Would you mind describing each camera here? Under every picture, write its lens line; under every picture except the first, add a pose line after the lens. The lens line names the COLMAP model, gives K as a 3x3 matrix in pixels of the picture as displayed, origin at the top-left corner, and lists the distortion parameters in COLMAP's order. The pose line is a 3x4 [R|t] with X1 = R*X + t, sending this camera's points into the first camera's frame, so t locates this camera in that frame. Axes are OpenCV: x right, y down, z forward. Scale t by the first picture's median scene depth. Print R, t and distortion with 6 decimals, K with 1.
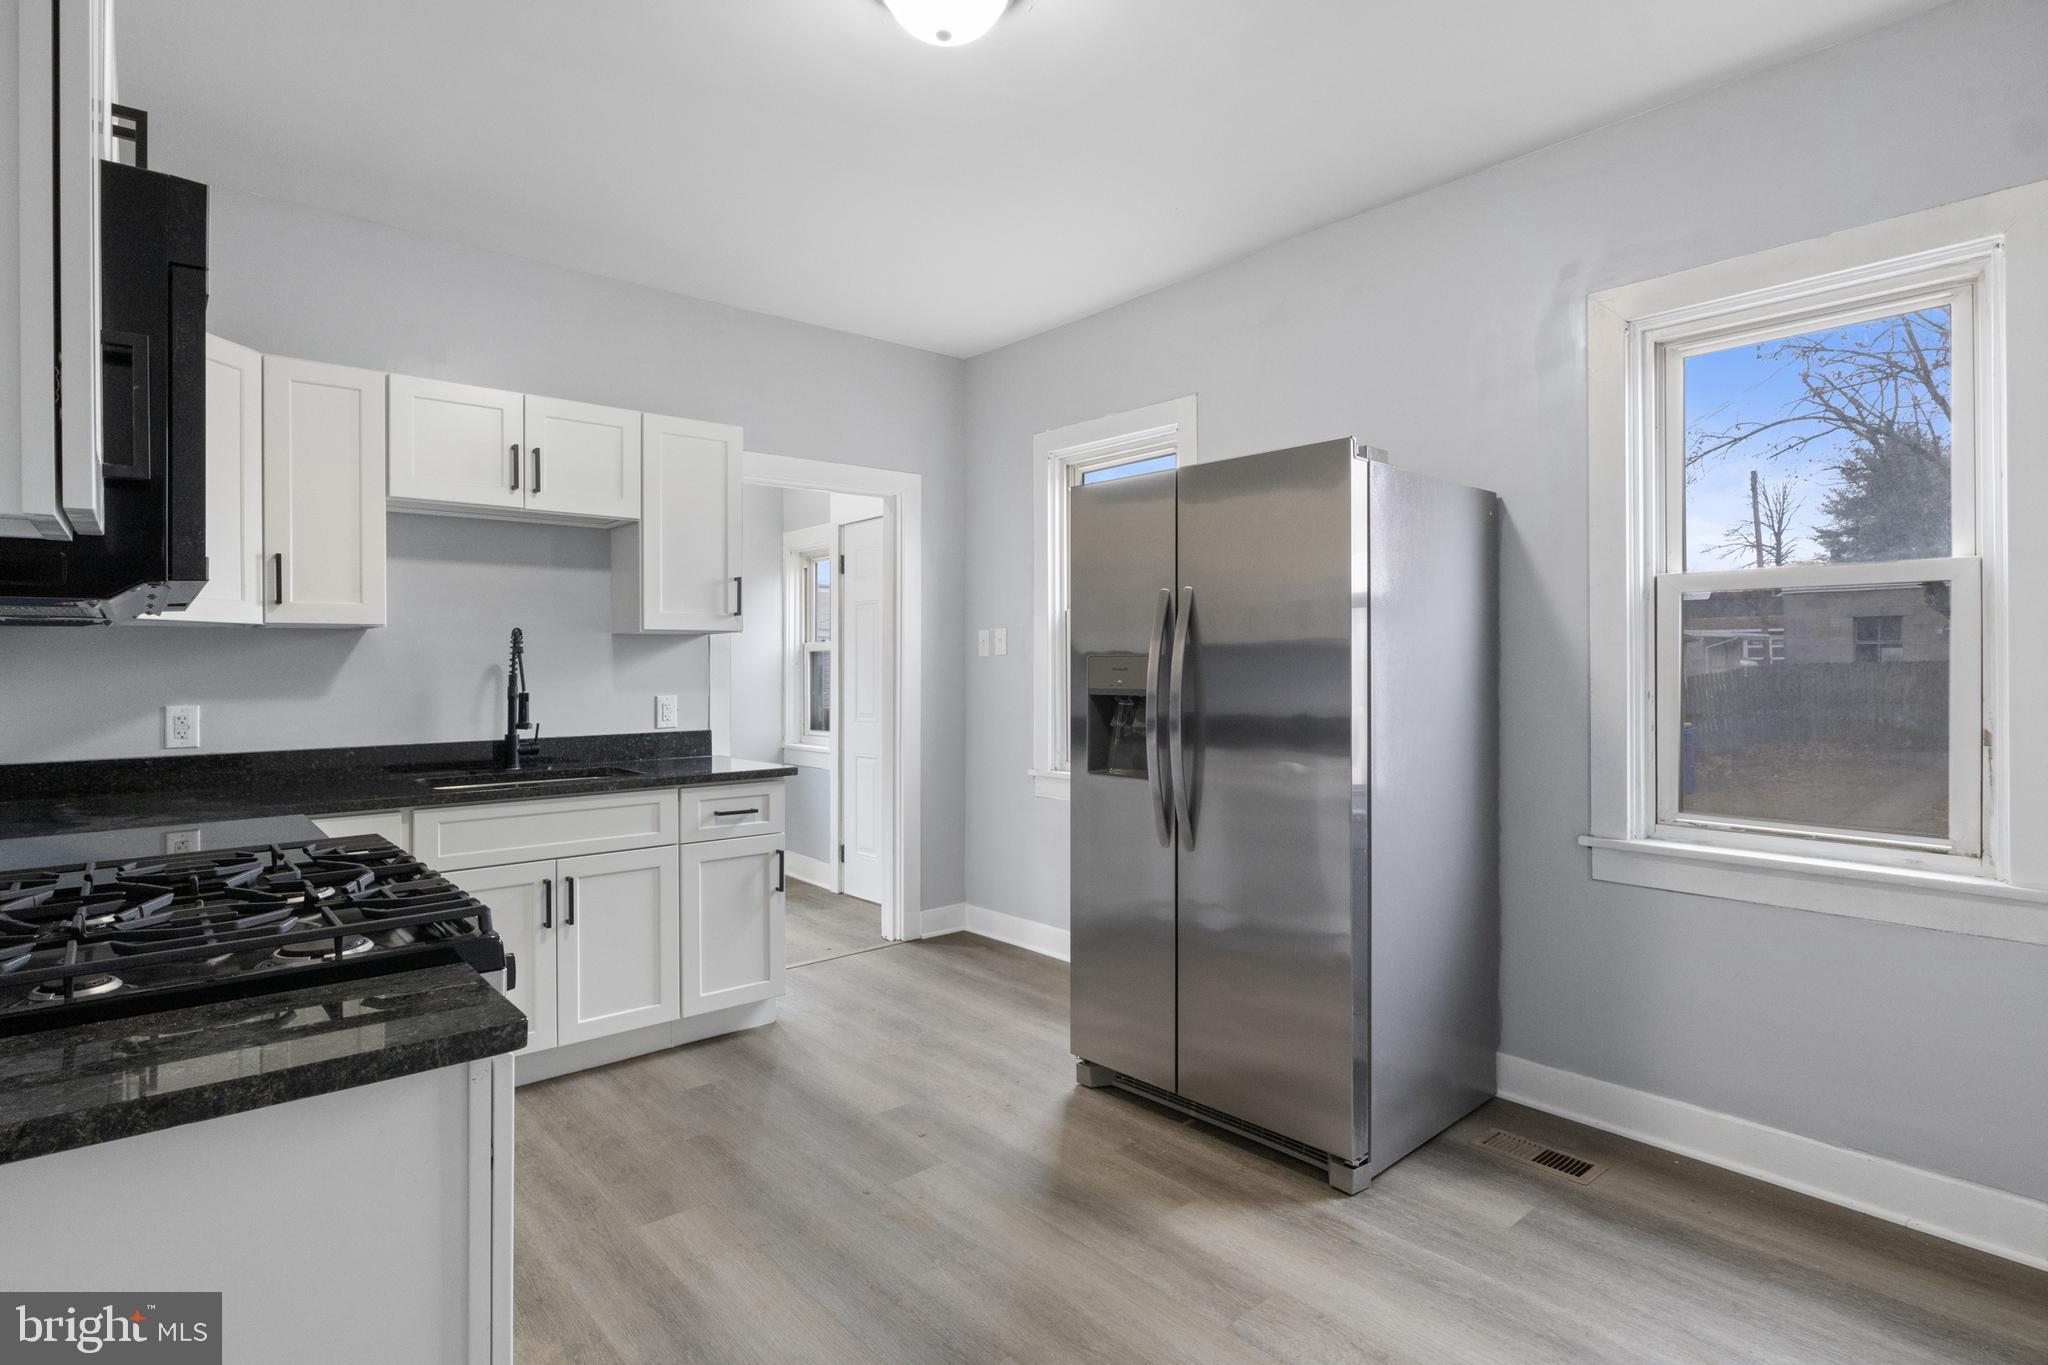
lens RADIAL K [[1030.0, 0, 1010.5], [0, 1030.0, 670.1], [0, 0, 1]] dist [-0.015901, 0.002478]
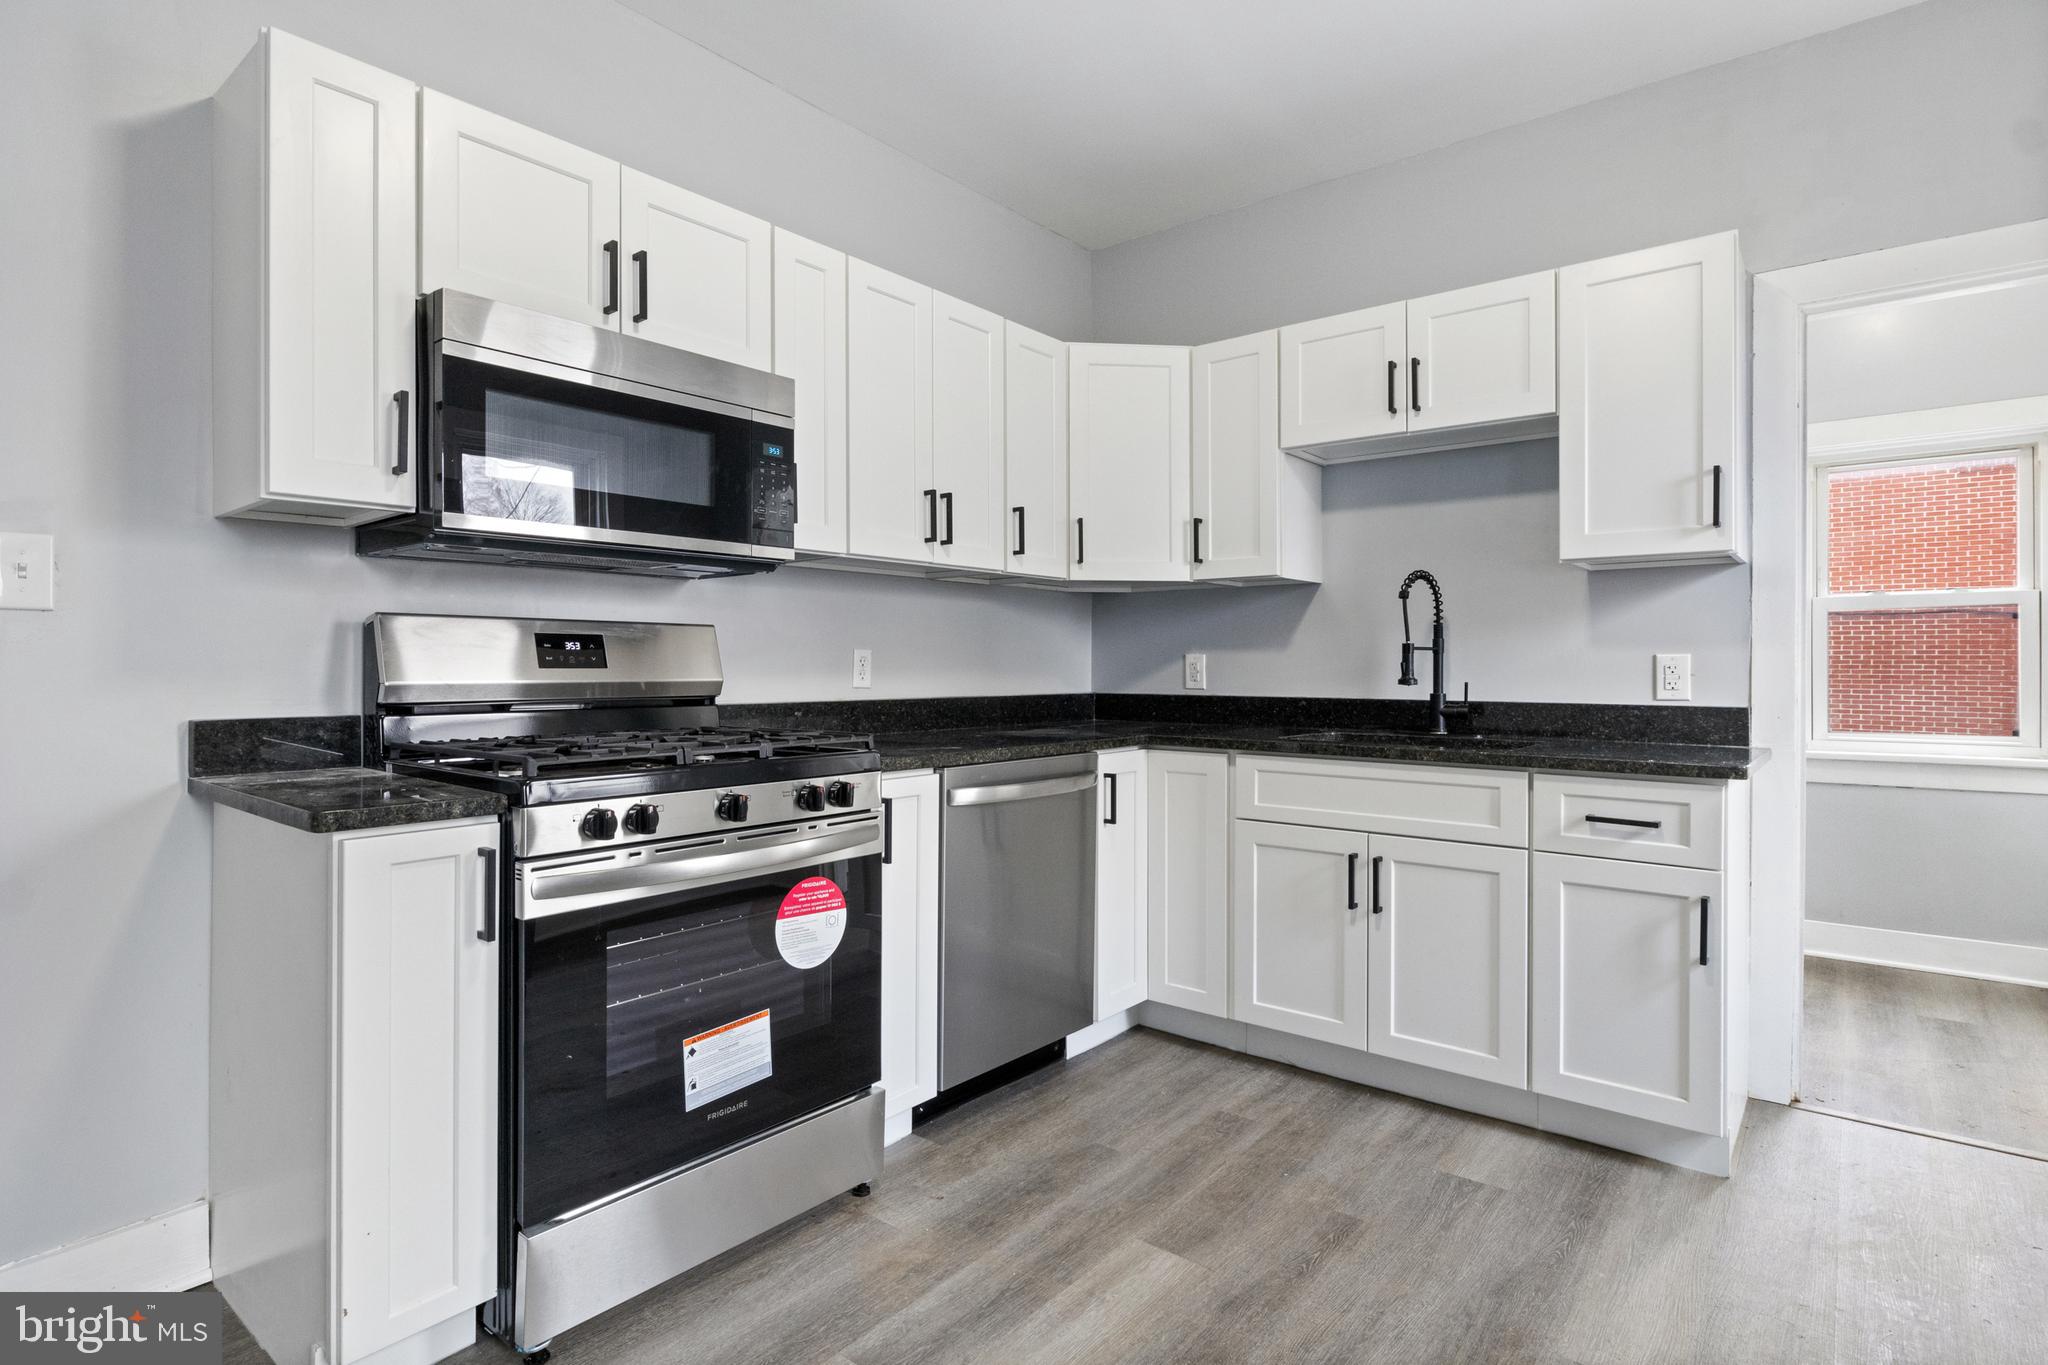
lens RADIAL K [[1030.0, 0, 1014.0], [0, 1030.0, 666.6], [0, 0, 1]] dist [-0.015901, 0.002478]
pose [[0.176322, 0.009559, -0.984286, 0.329261], [-0.008559, 0.999930, 0.008178, 0.037722], [0.984295, 0.006983, 0.176392, 0.522185]]
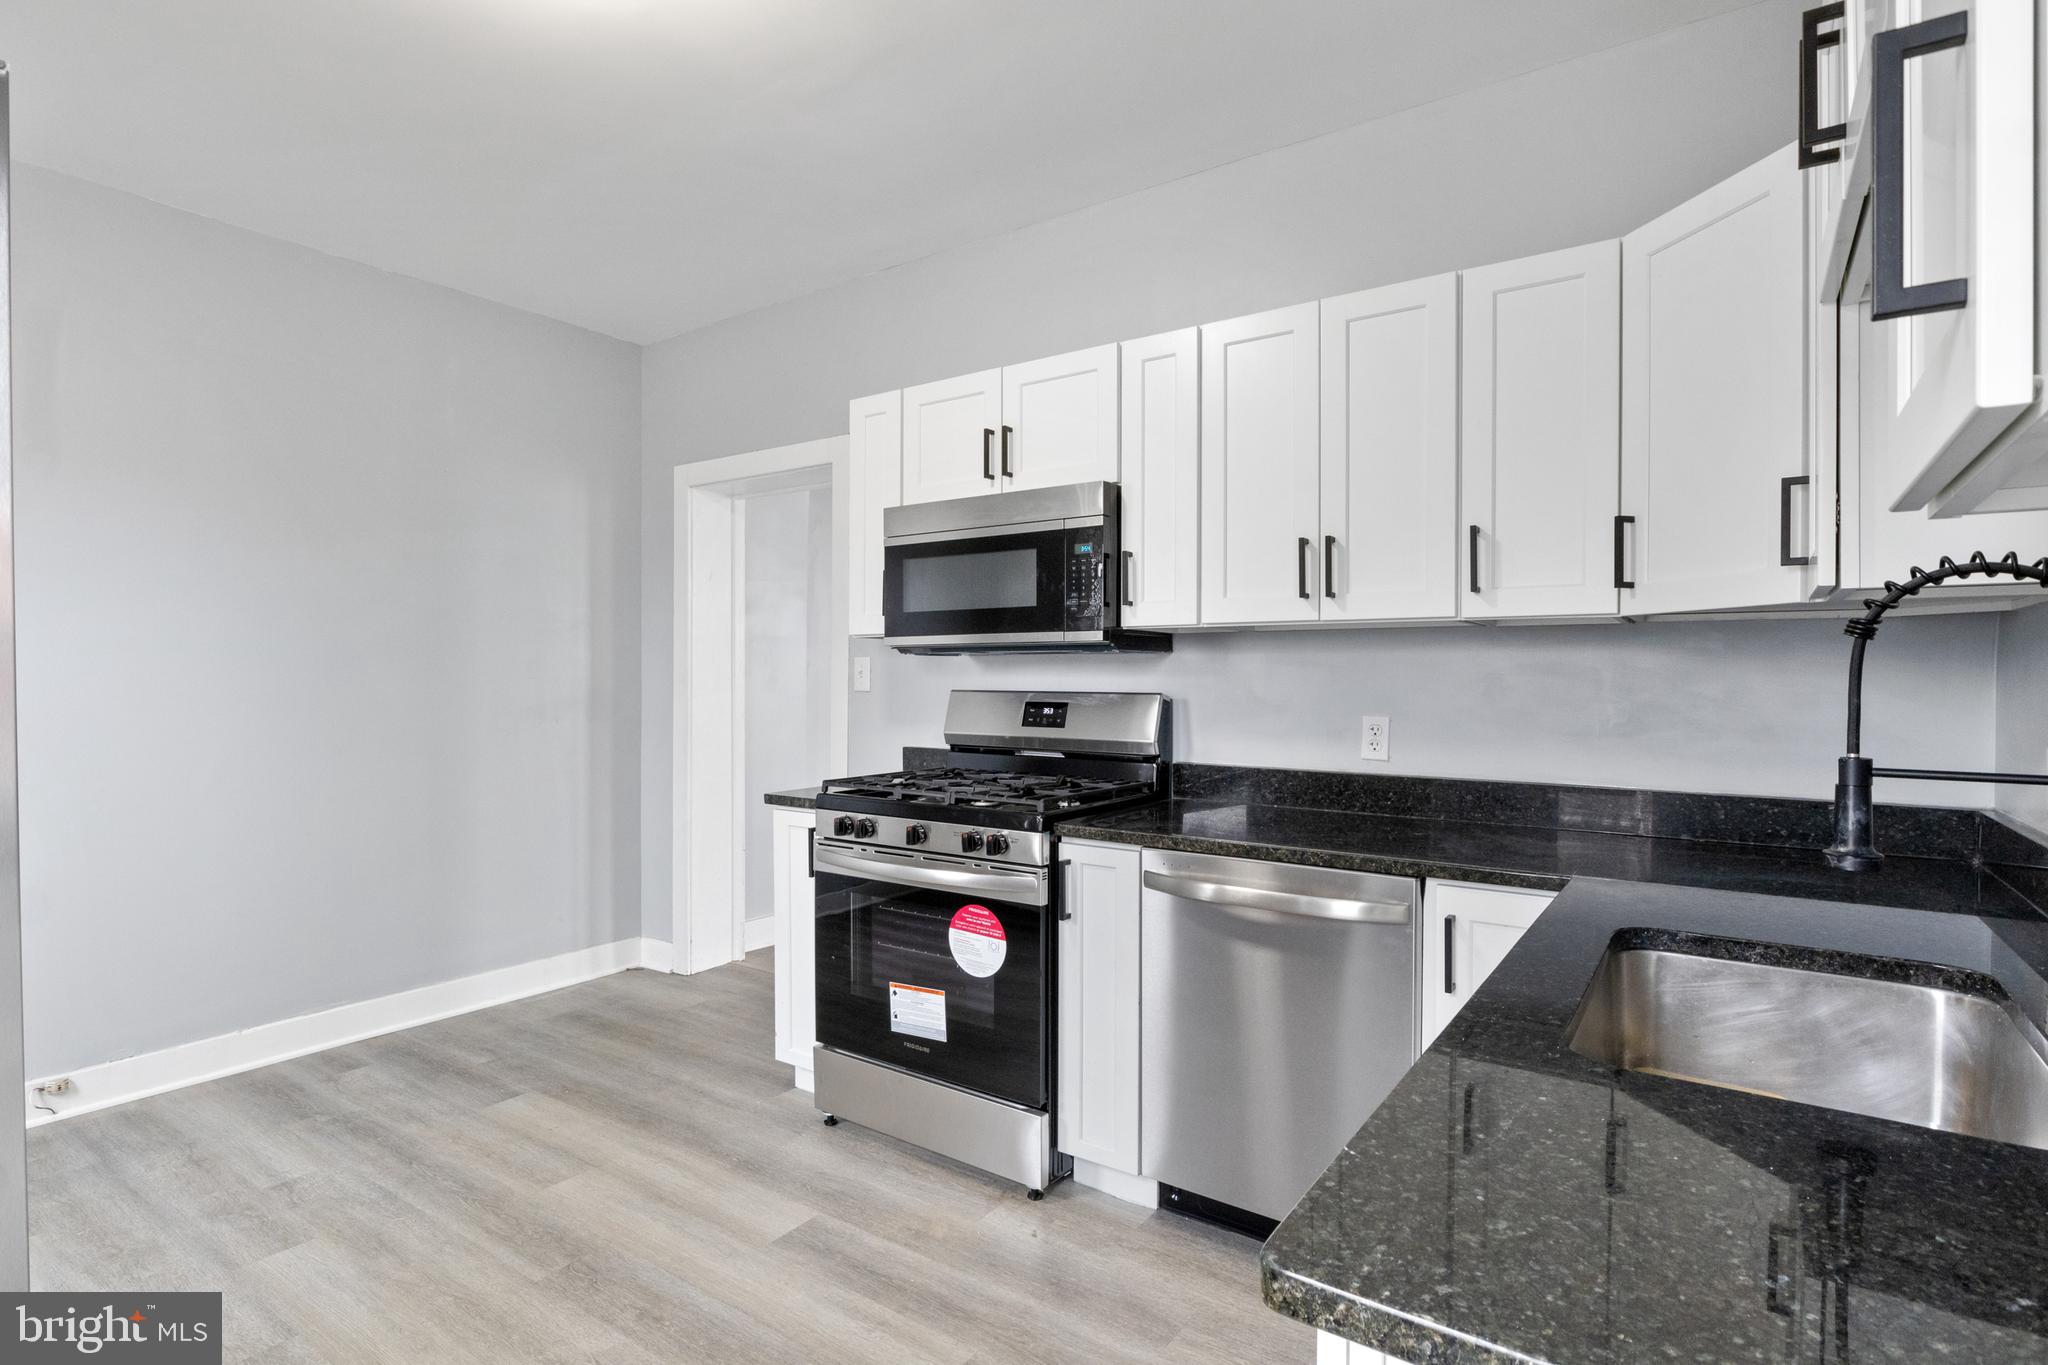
lens RADIAL K [[1030.0, 0, 1014.1], [0, 1030.0, 690.3], [0, 0, 1]] dist [-0.015901, 0.002478]
pose [[-0.968646, 0.010031, -0.248244, -0.136866], [0.004200, 0.999703, 0.024008, -0.009901], [0.248411, 0.022213, -0.968400, 1.268284]]
